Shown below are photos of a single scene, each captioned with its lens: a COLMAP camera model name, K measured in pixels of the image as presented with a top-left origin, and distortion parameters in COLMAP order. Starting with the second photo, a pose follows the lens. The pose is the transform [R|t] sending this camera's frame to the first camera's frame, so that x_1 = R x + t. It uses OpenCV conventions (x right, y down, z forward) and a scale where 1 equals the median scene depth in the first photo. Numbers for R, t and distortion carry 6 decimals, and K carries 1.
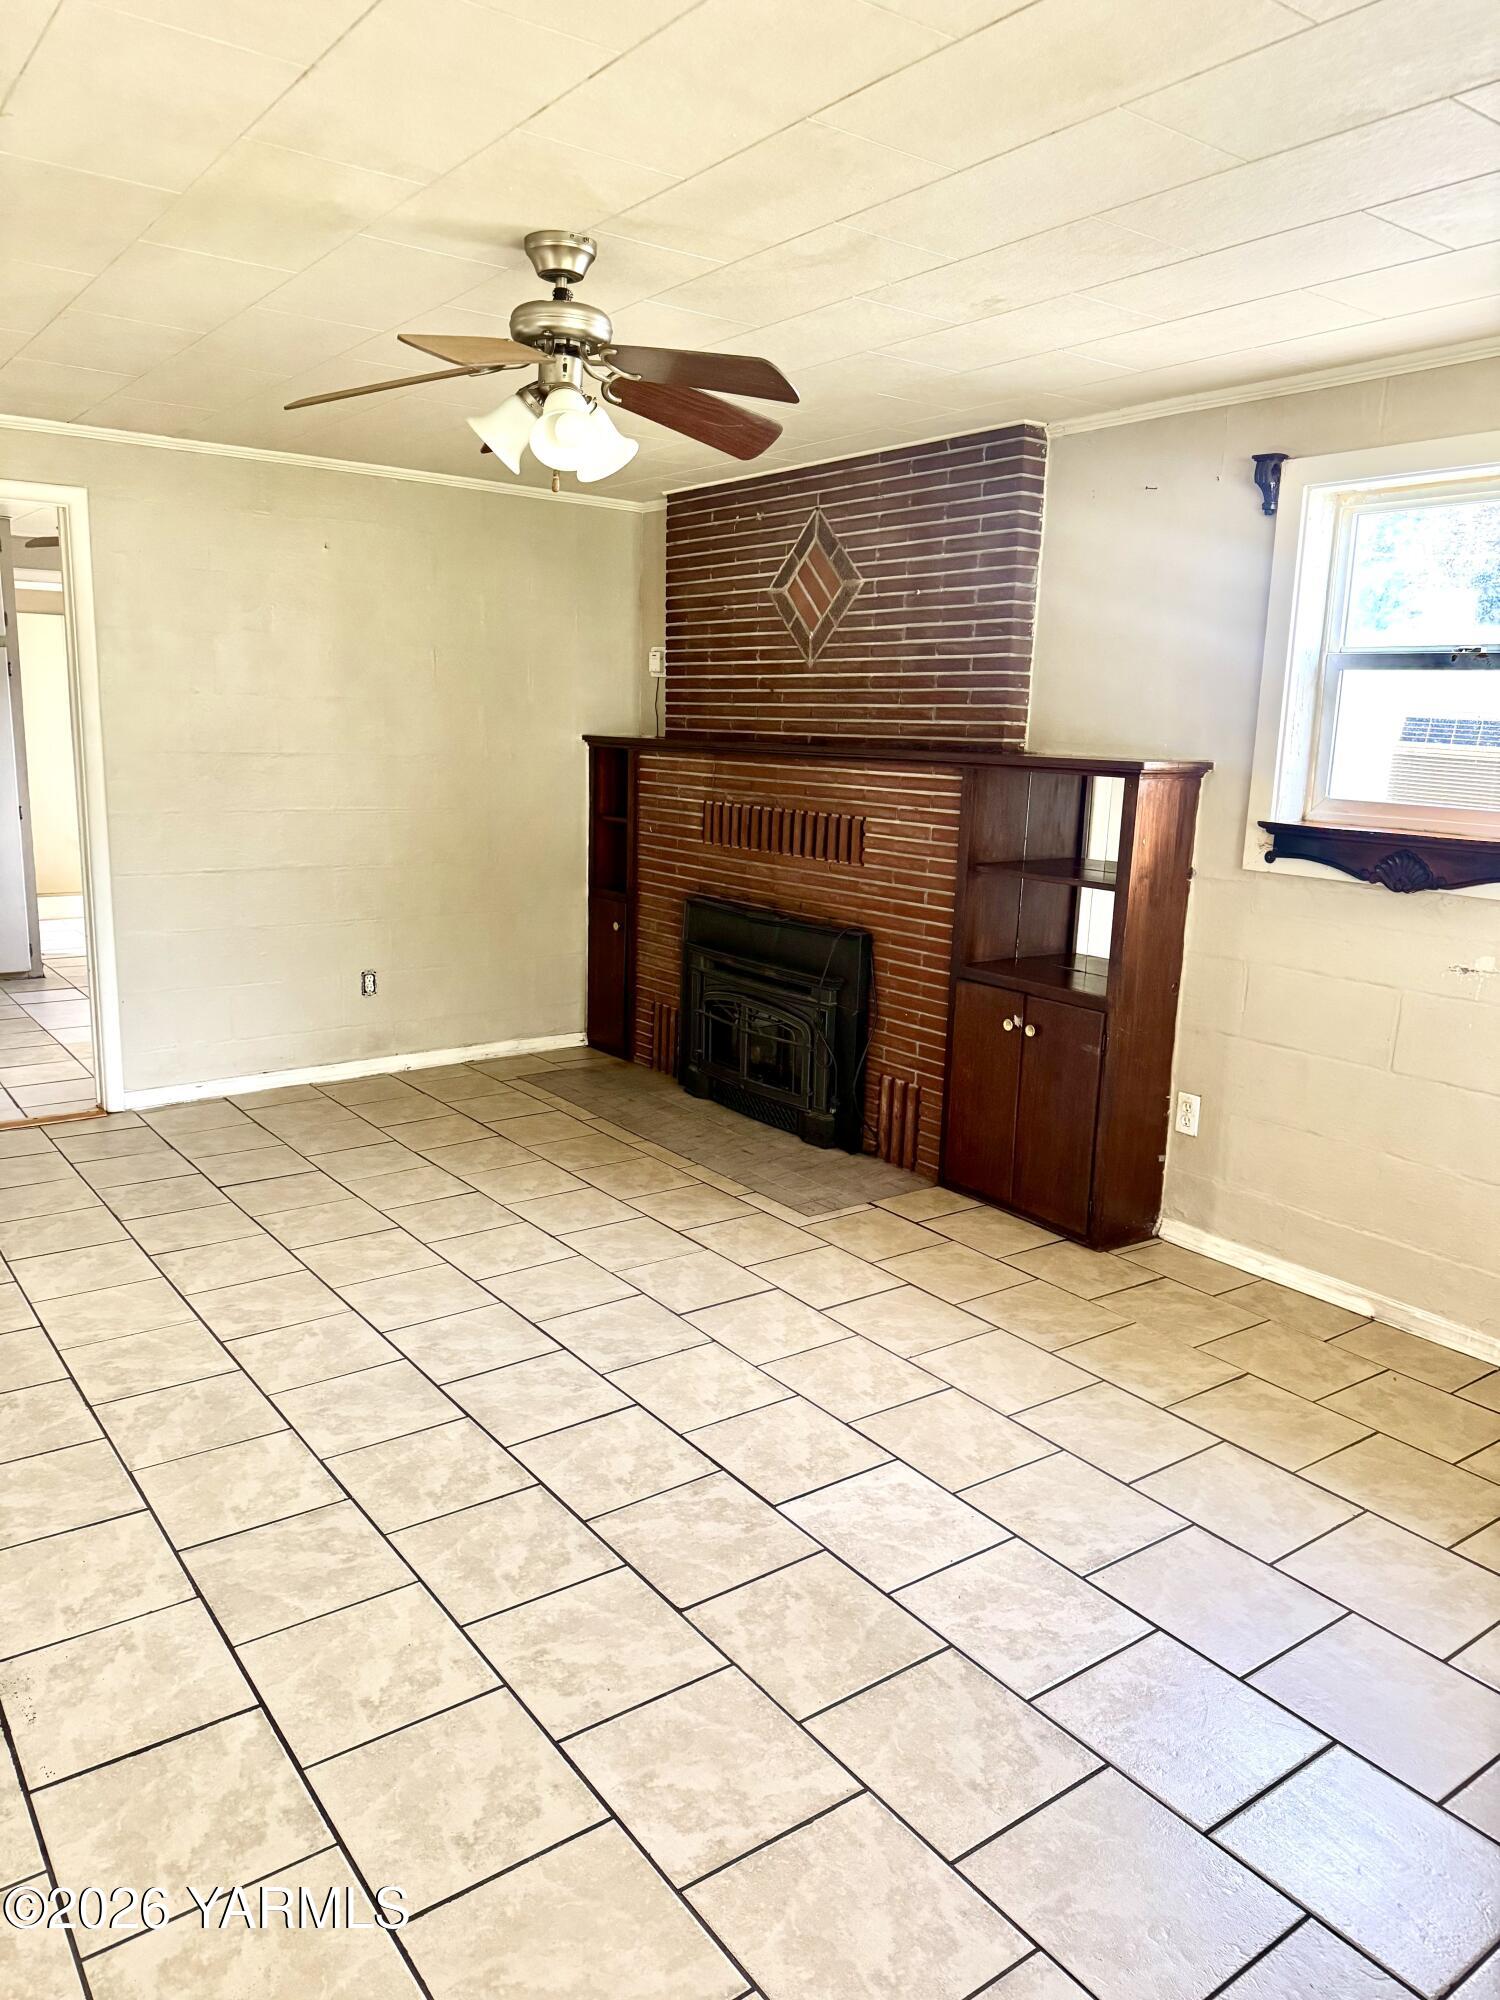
lens RADIAL K [[1417.0, 0, 738.0], [0, 1417.0, 997.2], [0, 0, 1]] dist [0.053975, -0.055567]
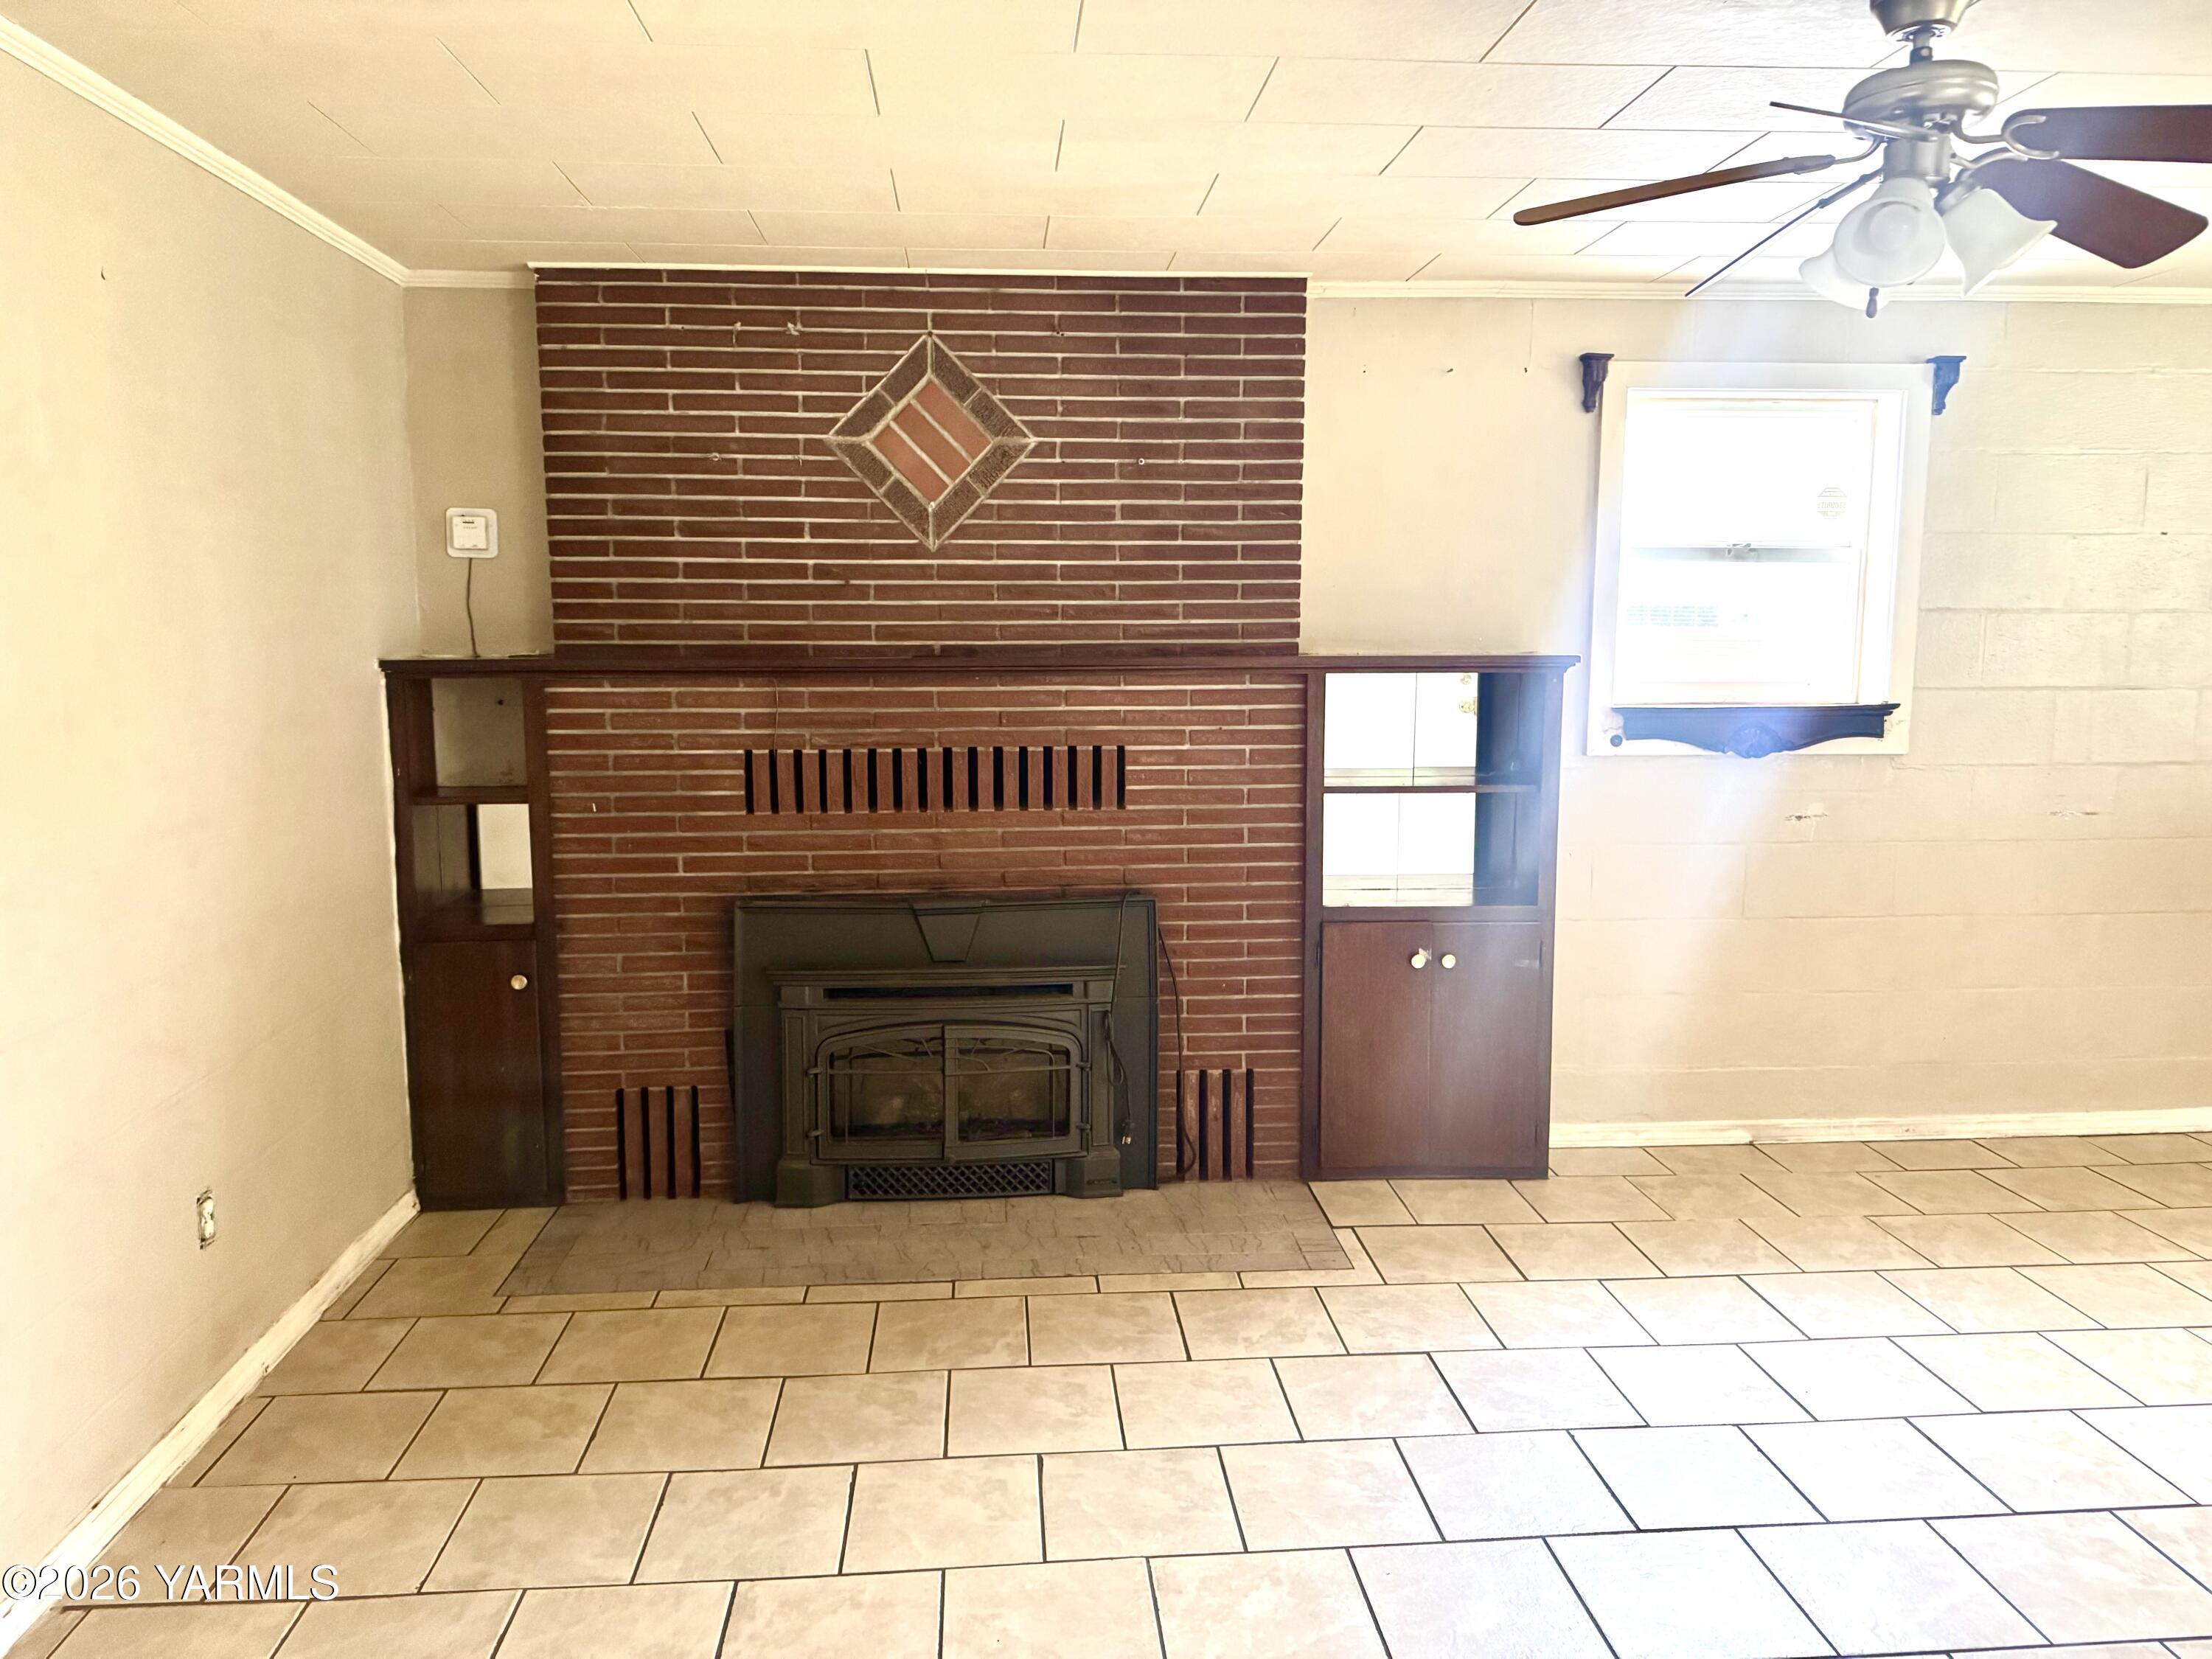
lens RADIAL K [[1567.2, 0, 1135.3], [0, 1567.2, 773.0], [0, 0, 1]] dist [0.053975, -0.055567]
pose [[0.515490, -0.110652, 0.849721, -0.623672], [0.179625, 0.983550, 0.019109, -0.127344], [-0.837857, 0.142781, 0.526886, 0.552190]]
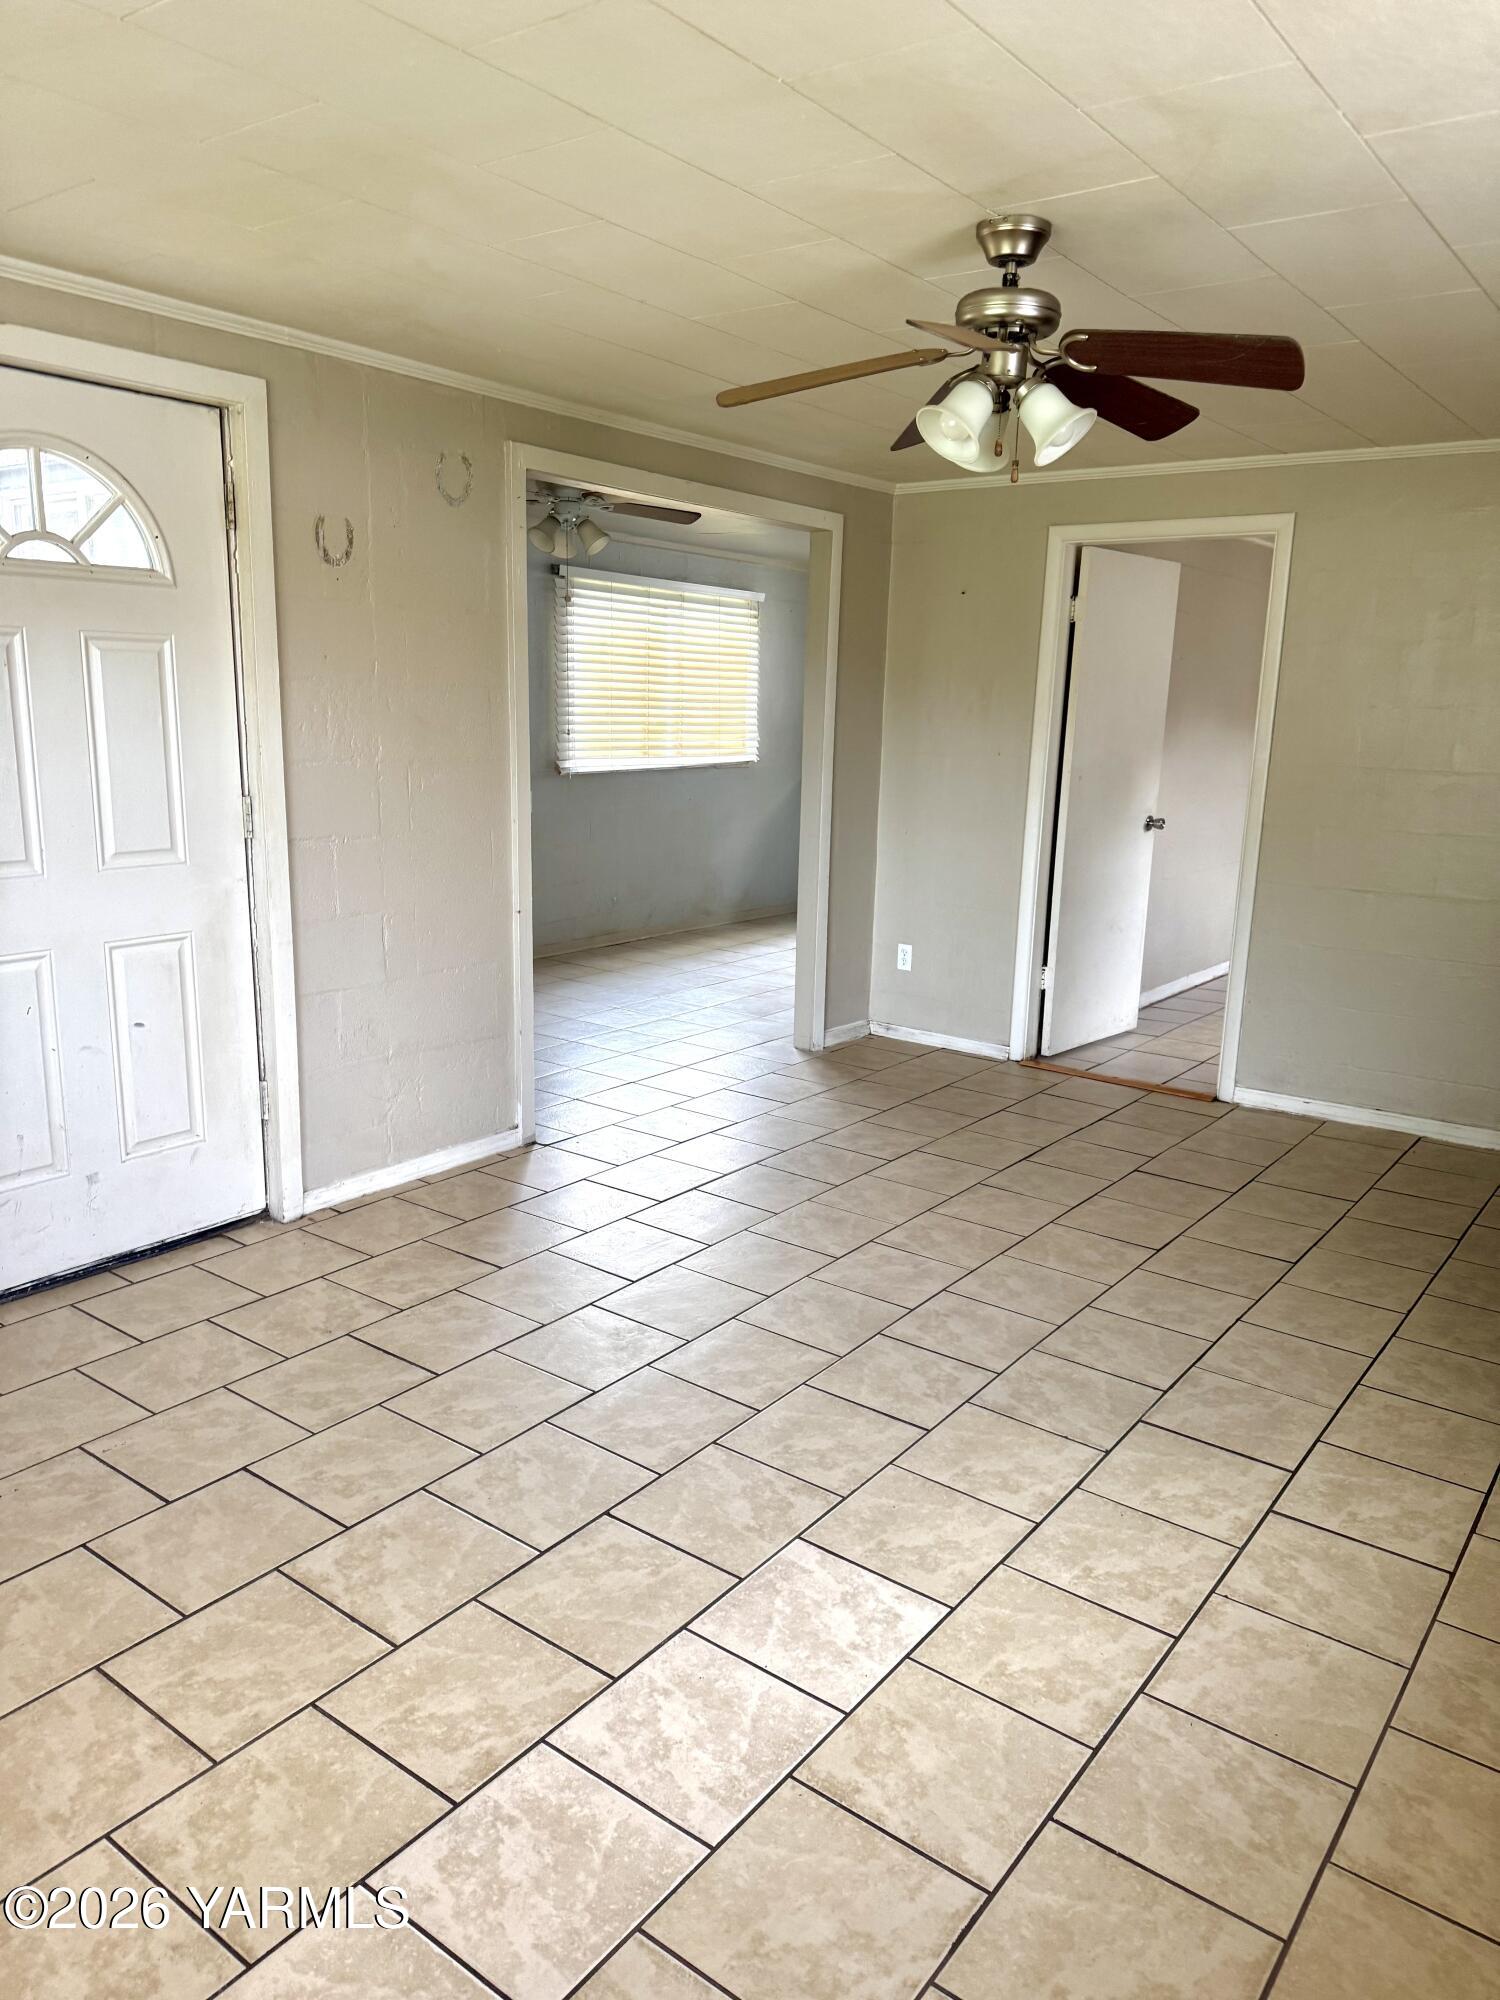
lens RADIAL K [[1417.0, 0, 749.9], [0, 1417.0, 996.4], [0, 0, 1]] dist [0.053975, -0.055567]
pose [[0.292805, 0.185442, -0.938017, 0.480666], [-0.208183, 0.969842, 0.126749, -0.061106], [0.933234, 0.158167, 0.322581, 0.345882]]
